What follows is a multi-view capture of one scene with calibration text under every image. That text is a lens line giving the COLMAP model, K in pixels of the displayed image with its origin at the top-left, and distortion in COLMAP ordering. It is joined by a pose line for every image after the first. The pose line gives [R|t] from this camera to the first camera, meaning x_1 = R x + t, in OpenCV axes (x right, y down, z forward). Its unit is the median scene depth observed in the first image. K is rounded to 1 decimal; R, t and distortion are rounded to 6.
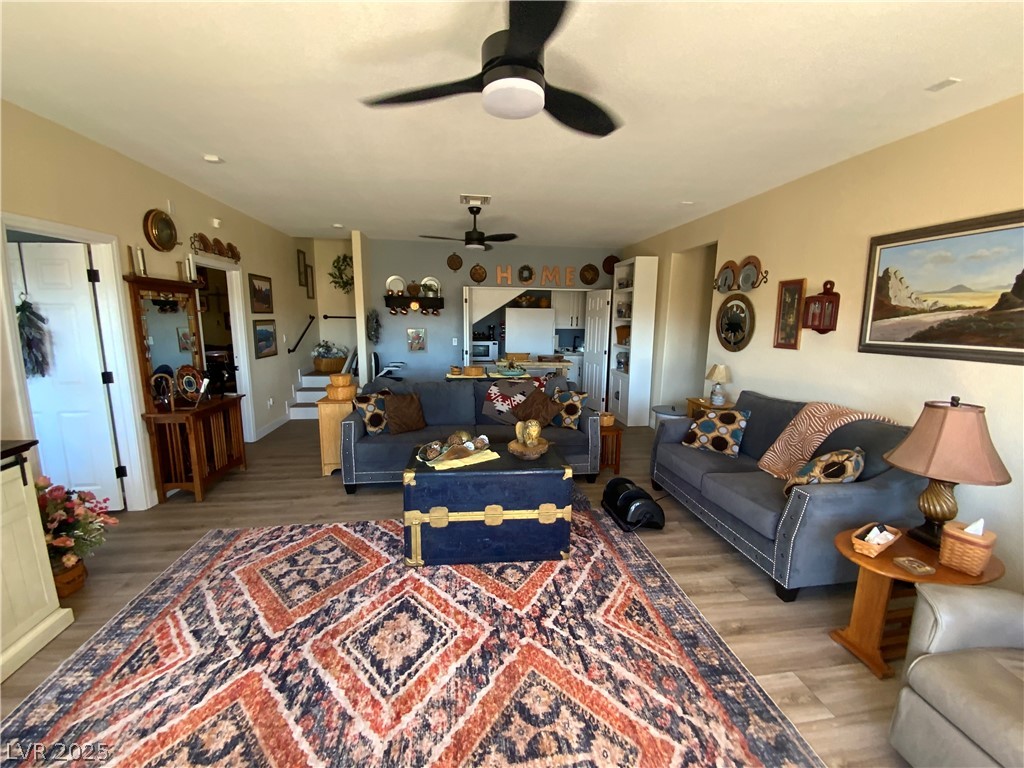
lens RADIAL K [[416.0, 0, 513.5], [0, 416.0, 384.0], [0, 0, 1]] dist [0.031687, -0.022071]
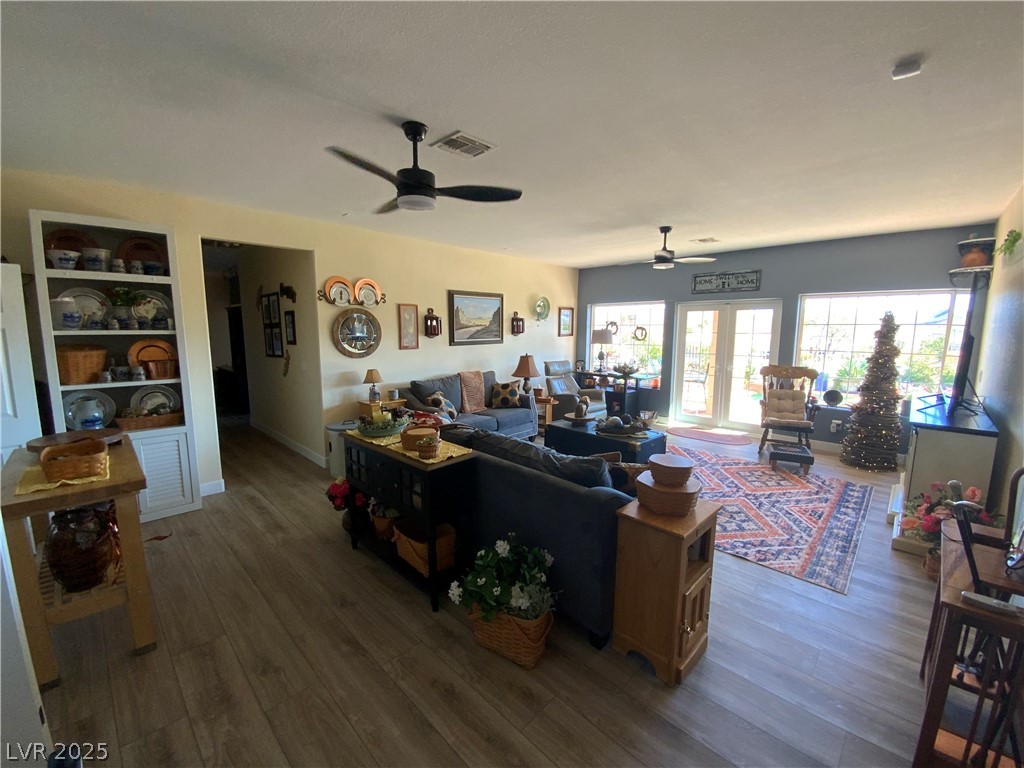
lens RADIAL K [[416.0, 0, 513.5], [0, 416.0, 384.0], [0, 0, 1]] dist [0.031687, -0.022071]
pose [[-0.619786, -0.124920, 0.774765, -1.088856], [0.109749, 0.963750, 0.243188, -0.410605], [-0.777059, 0.235754, -0.583609, 2.296176]]
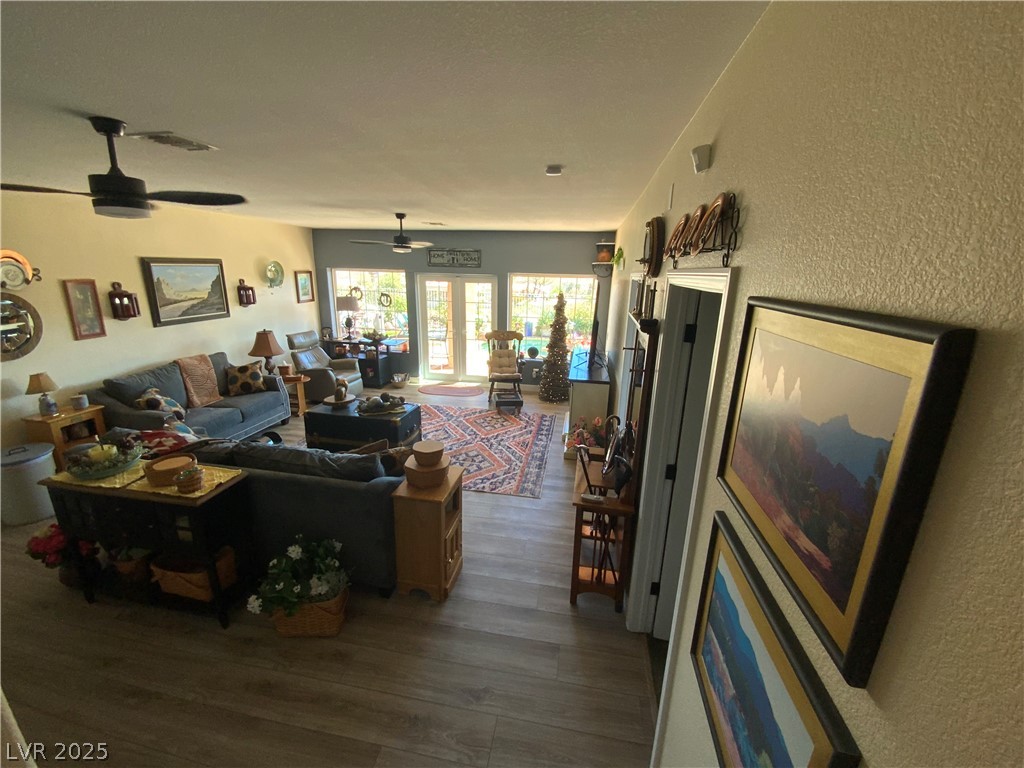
lens RADIAL K [[416.0, 0, 513.5], [0, 416.0, 384.0], [0, 0, 1]] dist [0.031687, -0.022071]
pose [[-0.951615, -0.115862, 0.284614, -1.162837], [0.010171, 0.913813, 0.406007, -0.612598], [-0.307124, 0.389257, -0.868420, 2.422424]]
